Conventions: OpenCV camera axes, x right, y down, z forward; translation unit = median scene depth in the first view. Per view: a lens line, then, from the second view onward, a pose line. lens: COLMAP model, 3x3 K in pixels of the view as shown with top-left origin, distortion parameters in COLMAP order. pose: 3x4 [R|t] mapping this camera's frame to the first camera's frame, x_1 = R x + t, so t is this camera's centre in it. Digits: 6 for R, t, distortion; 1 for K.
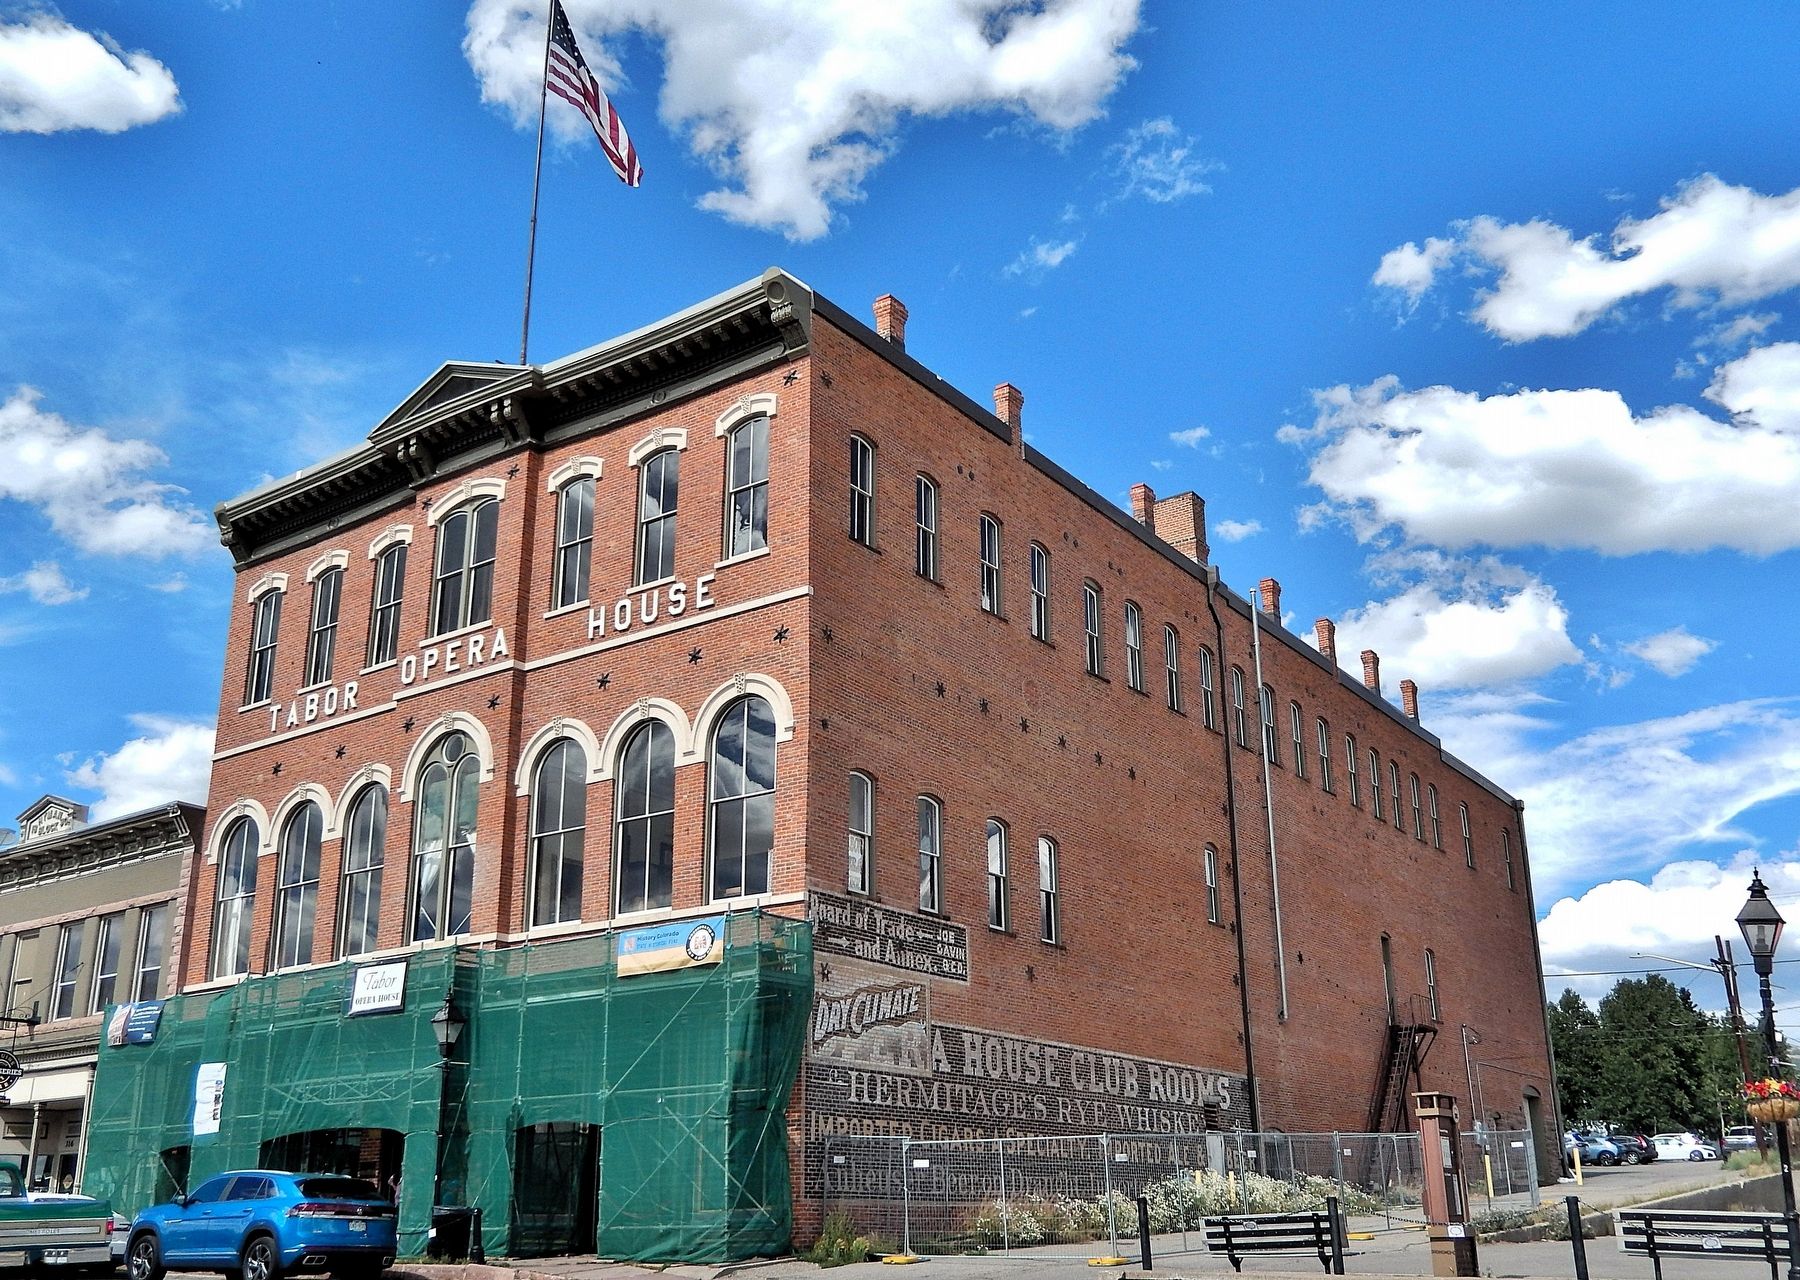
lens RADIAL K [[1696.4, 0, 901.7], [0, 1696.4, 656.1], [0, 0, 1]] dist [-0.011064, 0.000000]
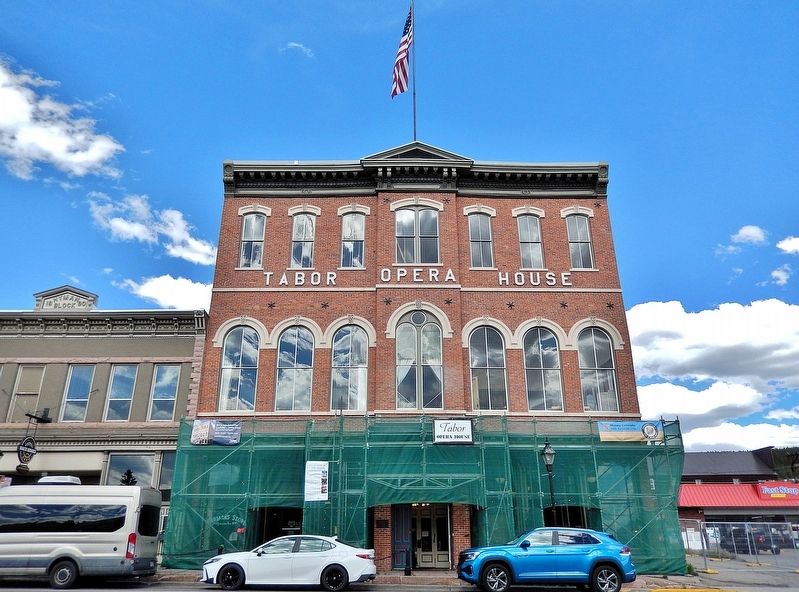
lens RADIAL K [[594.3, 0, 402.8], [0, 594.3, 302.5], [0, 0, 1]] dist [0.003141, 0.013141]
pose [[0.806648, 0.233139, 0.543107, -0.699217], [-0.198930, 0.972395, -0.121959, 0.131925], [-0.556548, -0.009663, 0.830759, 0.411574]]
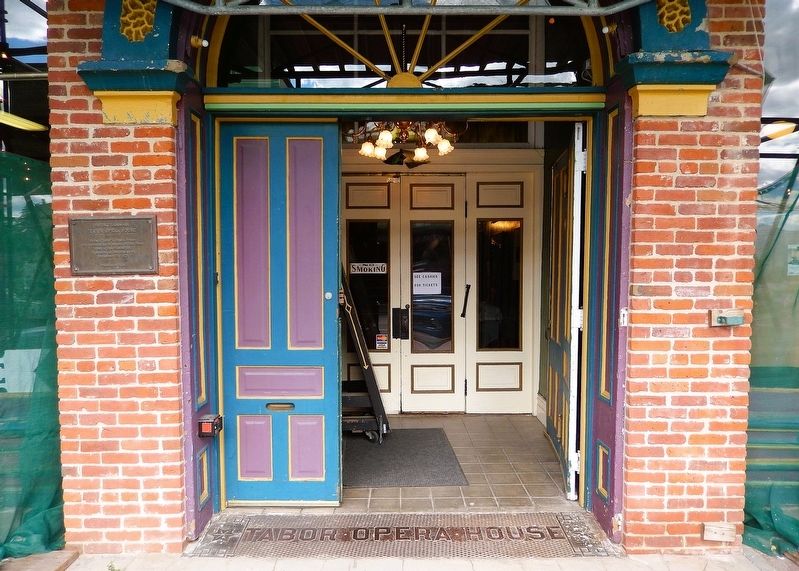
lens RADIAL K [[588.7, 0, 400.0], [0, 588.7, 287.9], [0, 0, 1]] dist [-0.005470, -0.001194]
pose [[0.817210, -0.019284, 0.576018, -0.322534], [-0.196280, 0.930383, 0.309614, 0.262445], [-0.541888, -0.366080, 0.756534, 0.870217]]
